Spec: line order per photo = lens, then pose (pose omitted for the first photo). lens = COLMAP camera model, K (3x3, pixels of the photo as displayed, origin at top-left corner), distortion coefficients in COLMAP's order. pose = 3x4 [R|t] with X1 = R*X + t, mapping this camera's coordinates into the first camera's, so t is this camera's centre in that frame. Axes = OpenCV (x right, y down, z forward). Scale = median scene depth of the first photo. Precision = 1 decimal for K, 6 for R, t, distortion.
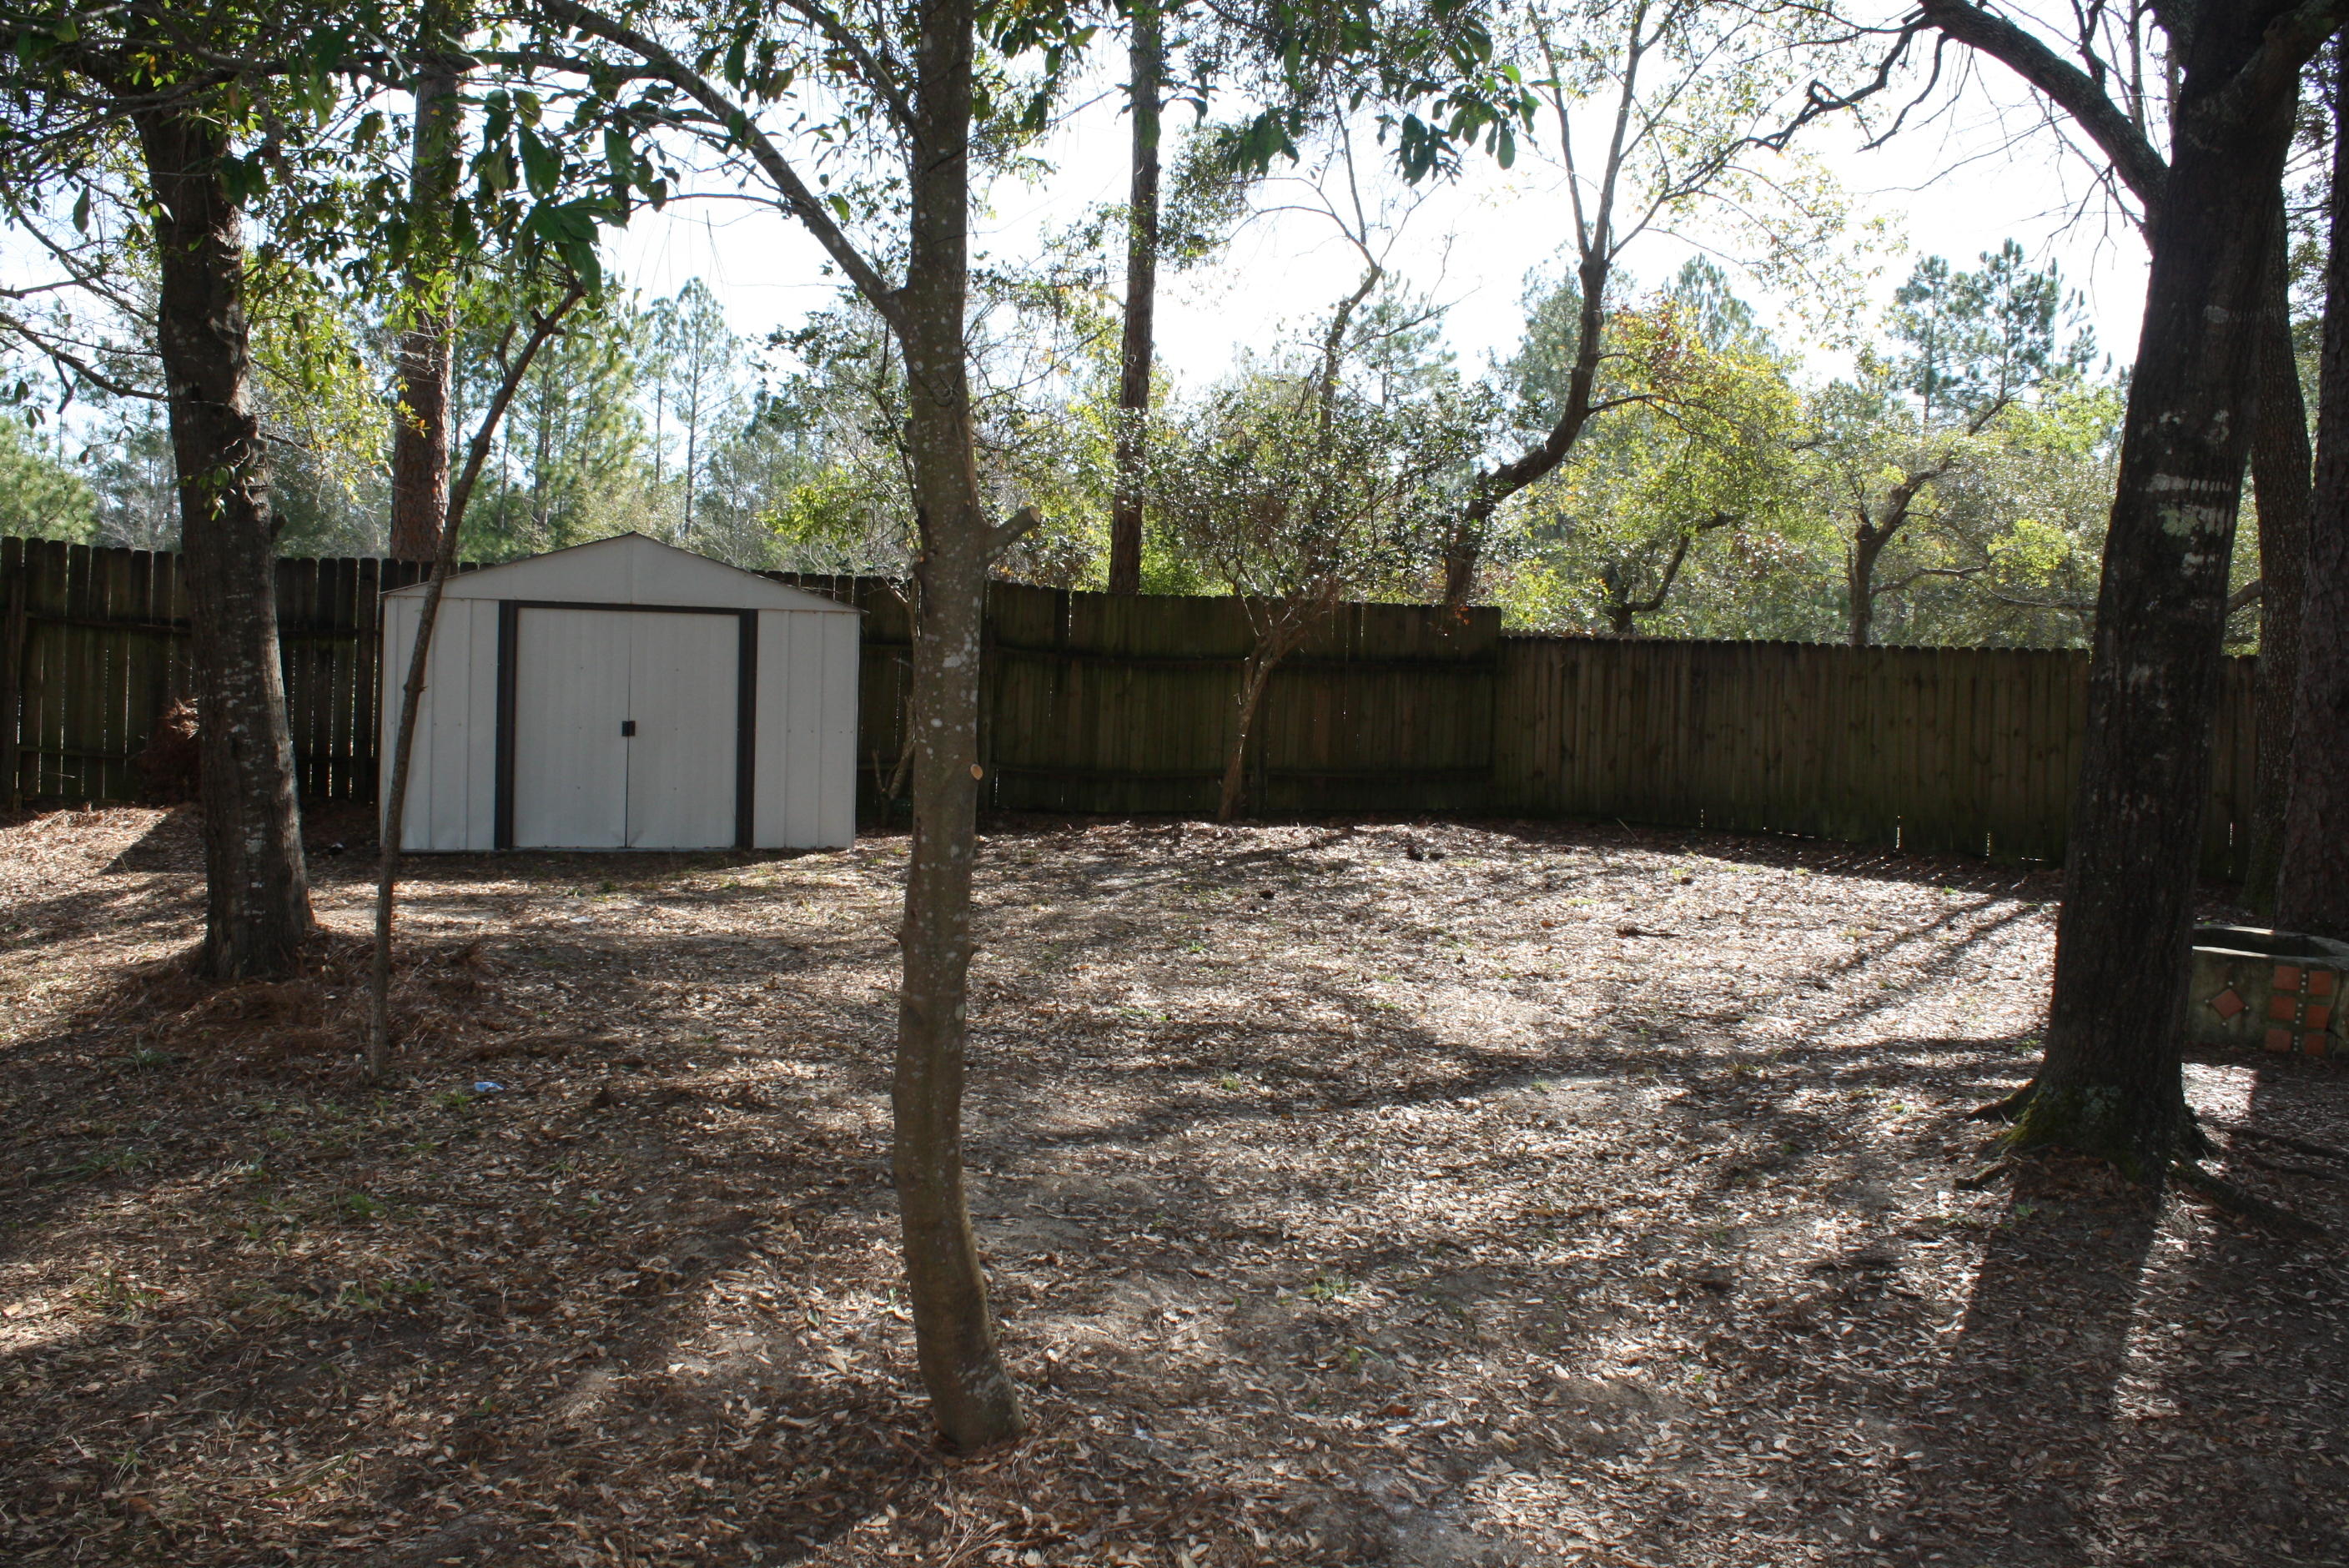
lens RADIAL K [[2058.7, 0, 1174.5], [0, 2058.7, 784.0], [0, 0, 1]] dist [-0.134407, 0.135027]
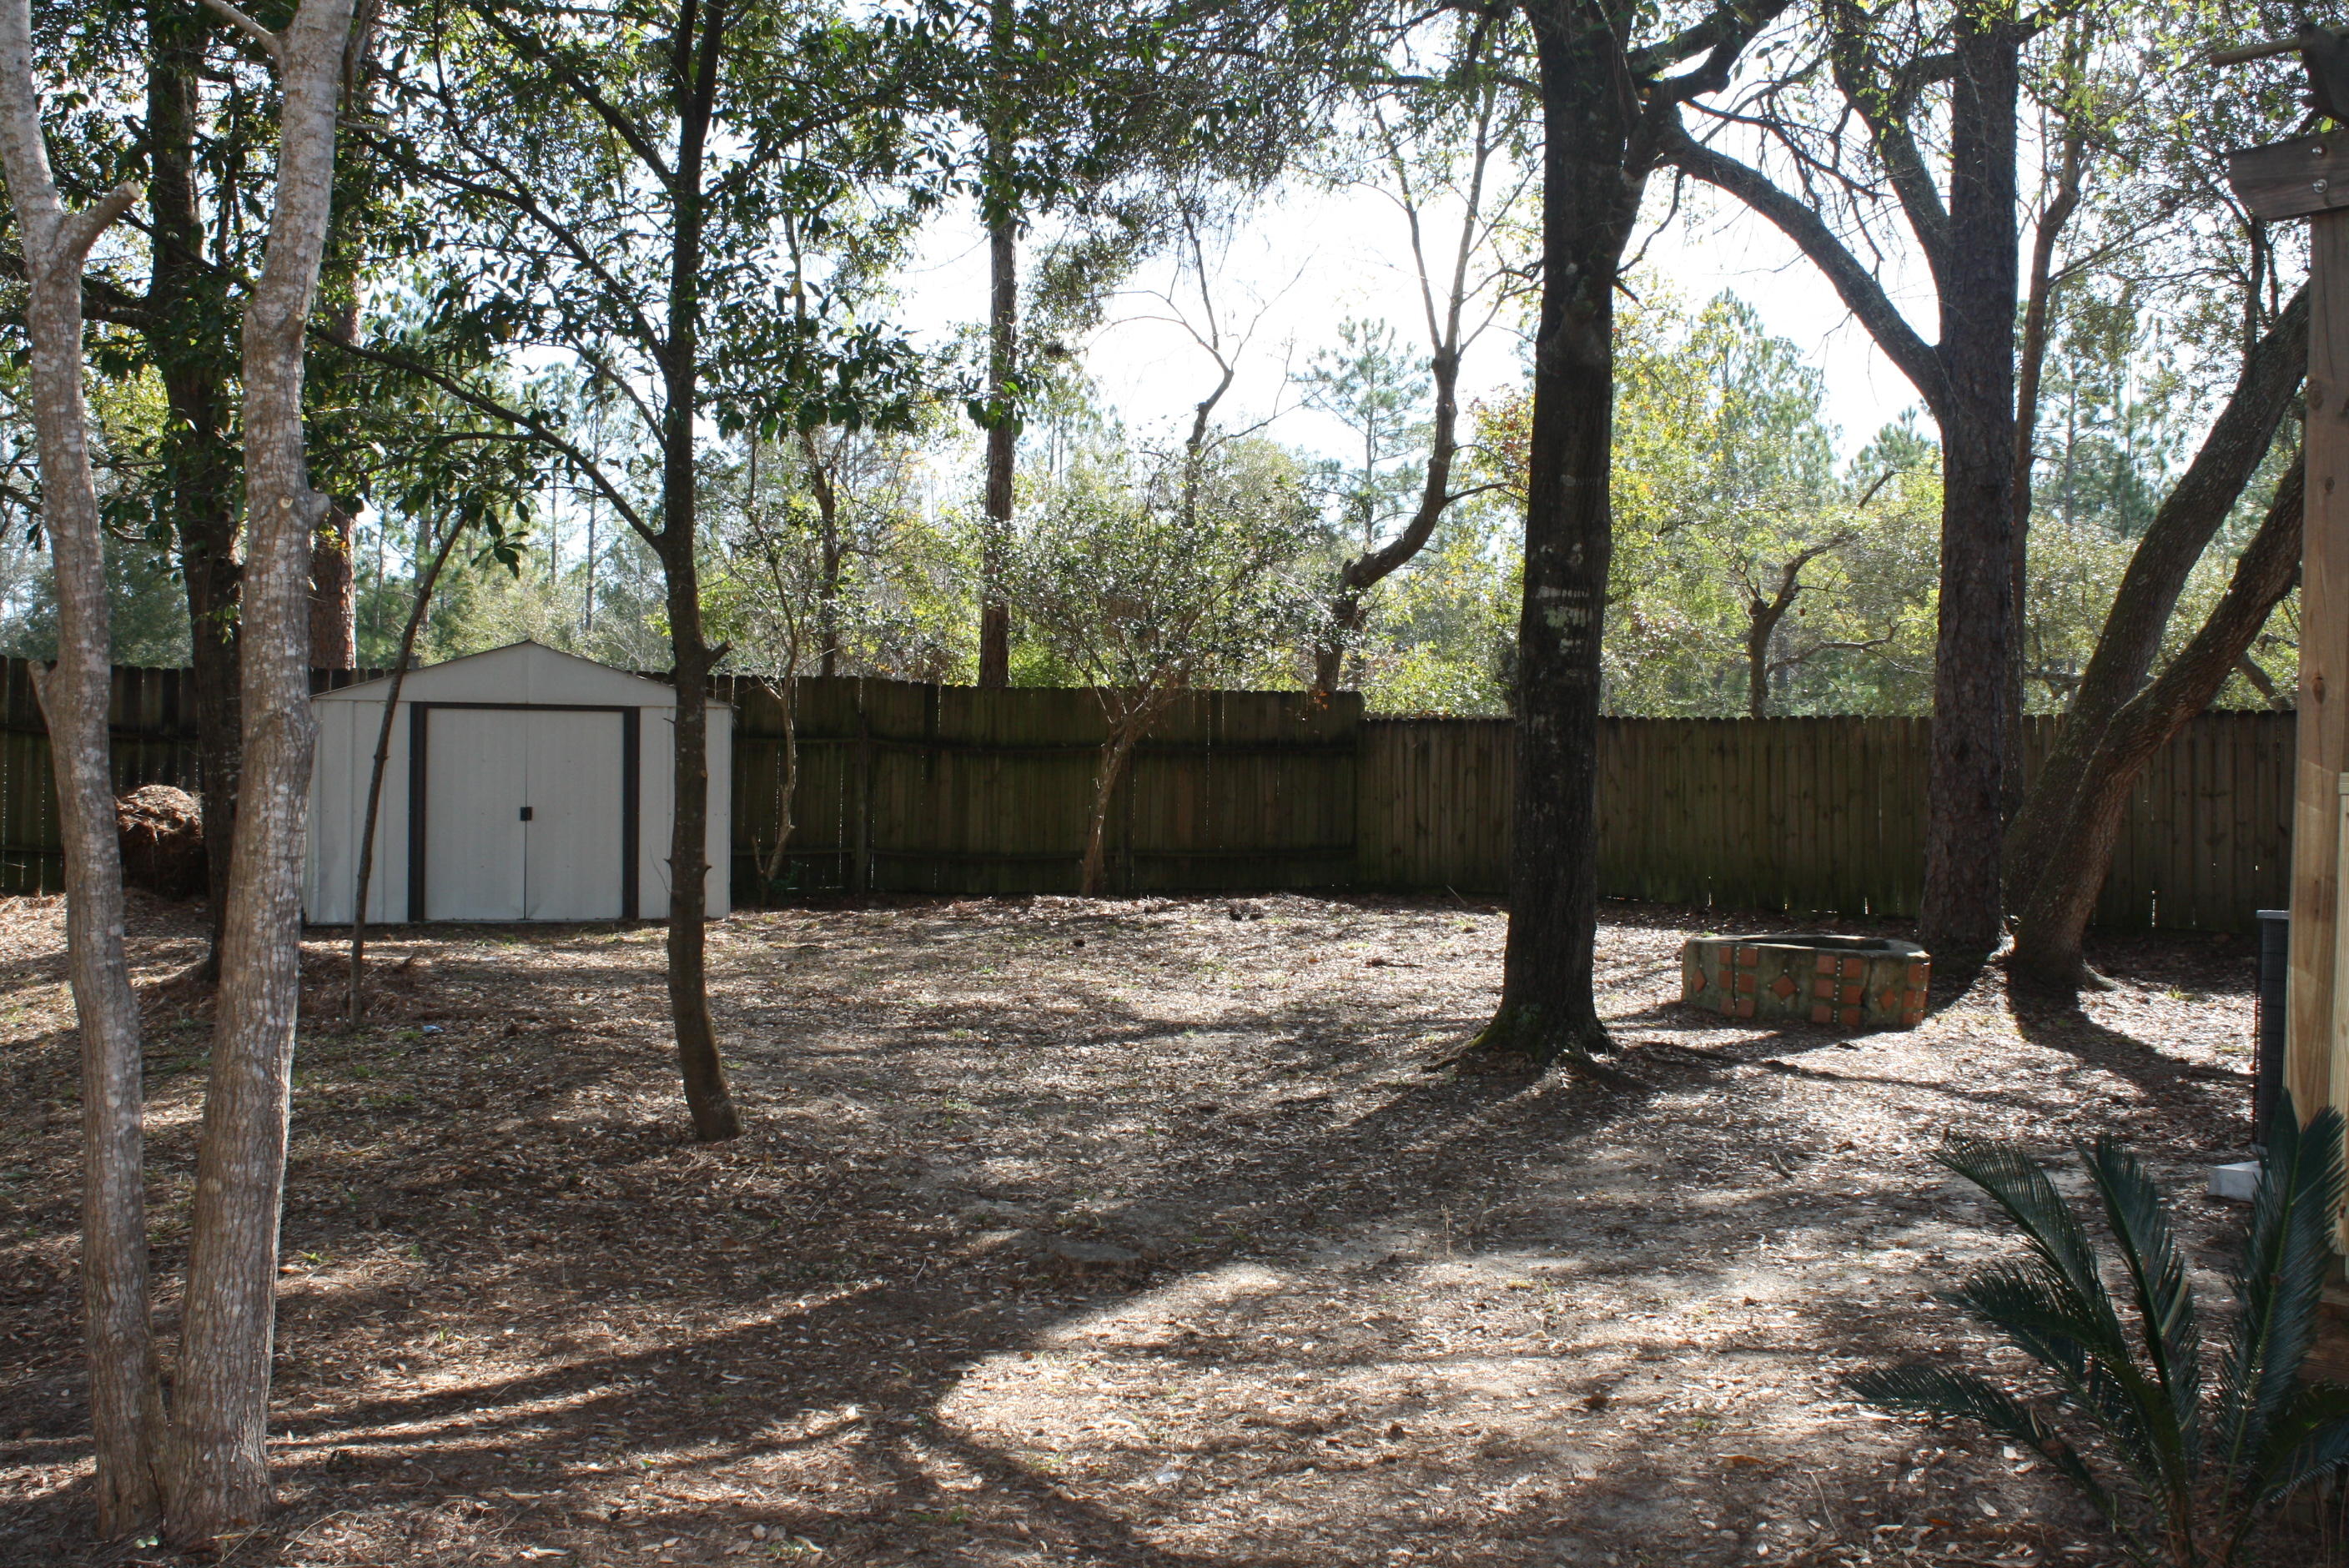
lens RADIAL K [[2517.8, 0, 1168.9], [0, 2517.8, 819.7], [0, 0, 1]] dist [-0.095342, 0.159863]
pose [[0.999750, -0.020460, -0.008982, 0.078503], [0.020084, 0.998991, -0.040180, 0.030445], [0.009795, 0.039989, 0.999152, -0.297565]]
